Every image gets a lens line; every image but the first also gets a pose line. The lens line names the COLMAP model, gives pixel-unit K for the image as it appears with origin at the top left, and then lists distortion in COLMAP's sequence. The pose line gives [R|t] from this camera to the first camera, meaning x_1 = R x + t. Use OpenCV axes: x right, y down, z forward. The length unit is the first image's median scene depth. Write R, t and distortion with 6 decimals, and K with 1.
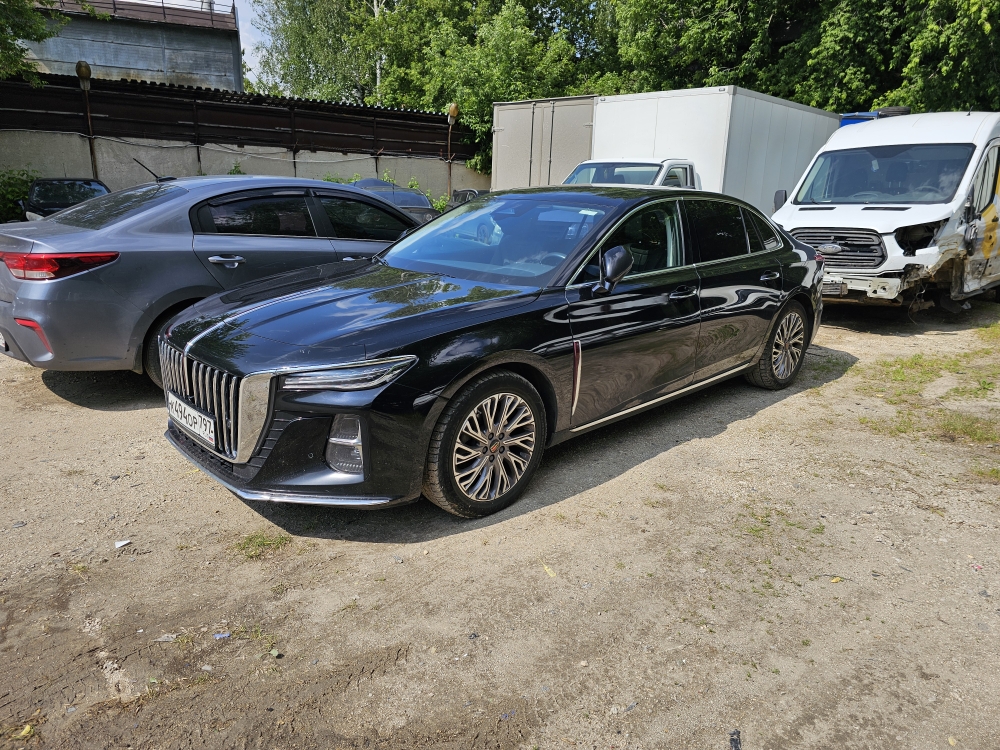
lens RADIAL K [[661.3, 0, 524.3], [0, 661.3, 371.0], [0, 0, 1]] dist [0.046340, -0.037989]
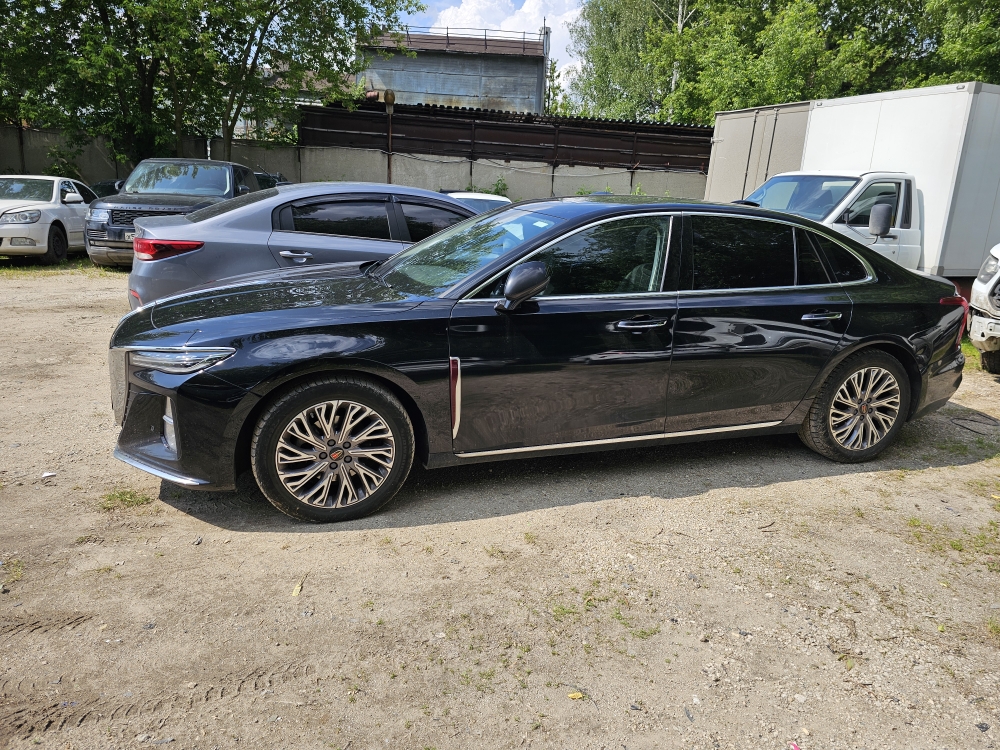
lens RADIAL K [[661.3, 0, 502.0], [0, 661.3, 373.9], [0, 0, 1]] dist [0.046340, -0.037989]
pose [[0.903100, 0.133459, -0.408164, 0.358383], [-0.140410, 0.990008, 0.013038, -0.032026], [0.405826, 0.045535, 0.912815, 0.127957]]
